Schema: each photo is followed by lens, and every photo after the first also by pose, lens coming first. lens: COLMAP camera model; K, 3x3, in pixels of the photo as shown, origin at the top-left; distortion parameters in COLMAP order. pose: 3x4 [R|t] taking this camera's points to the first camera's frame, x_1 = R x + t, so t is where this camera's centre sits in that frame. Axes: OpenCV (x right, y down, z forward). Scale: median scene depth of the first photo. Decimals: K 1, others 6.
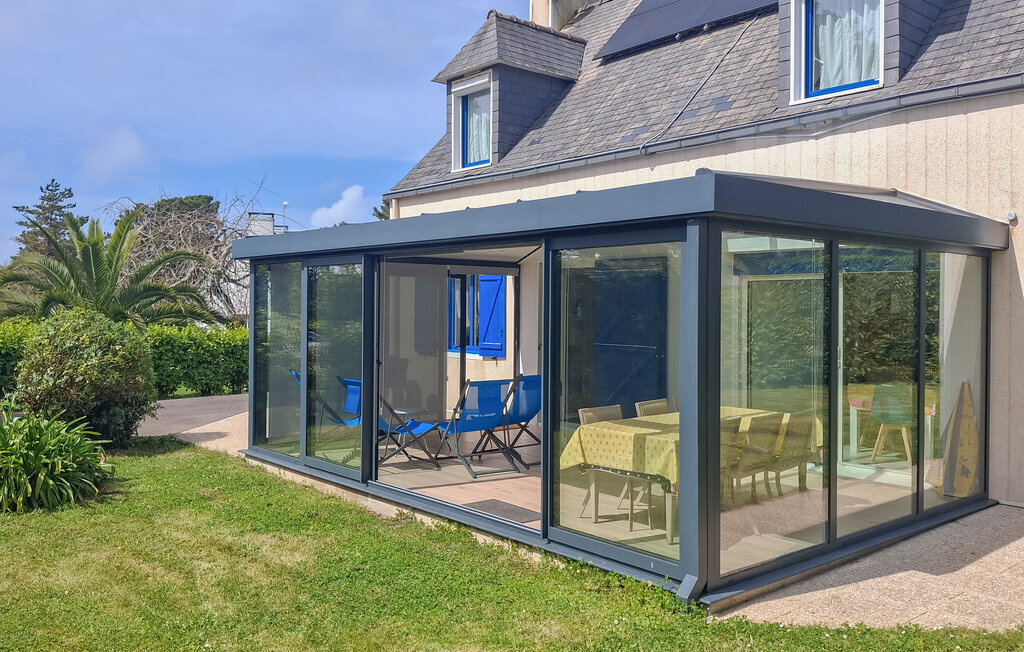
lens RADIAL K [[827.7, 0, 498.8], [0, 827.7, 288.3], [0, 0, 1]] dist [0.103172, -0.168163]
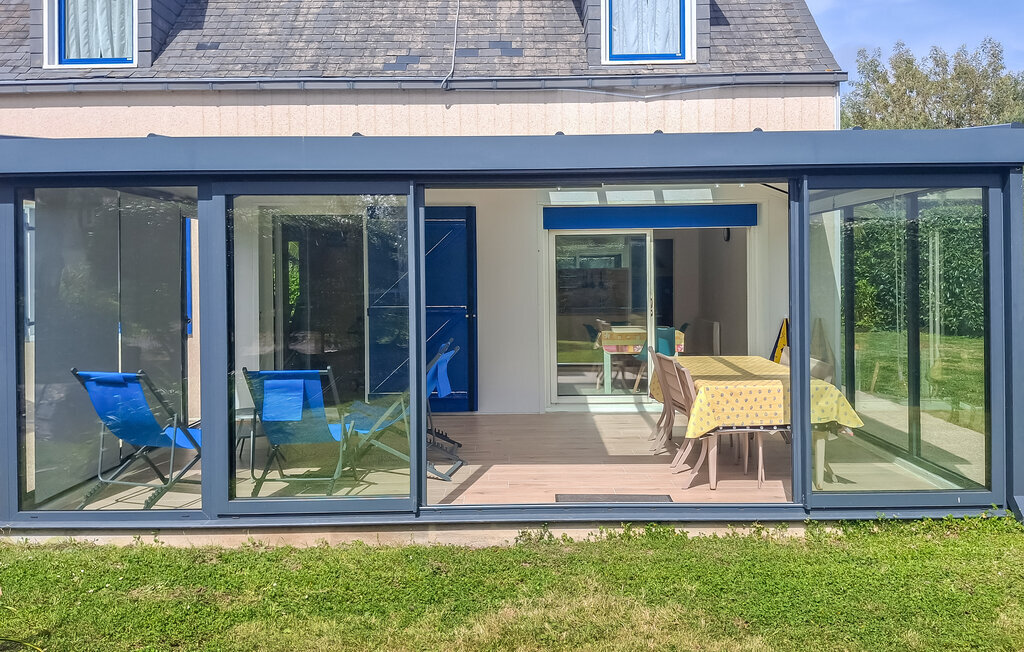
lens RADIAL K [[827.7, 0, 498.8], [0, 827.7, 288.3], [0, 0, 1]] dist [0.103172, -0.168163]
pose [[0.649167, -0.012284, 0.760547, -0.458592], [-0.003202, 0.999817, 0.018882, 0.032108], [-0.760640, -0.014692, 0.649008, 0.385045]]
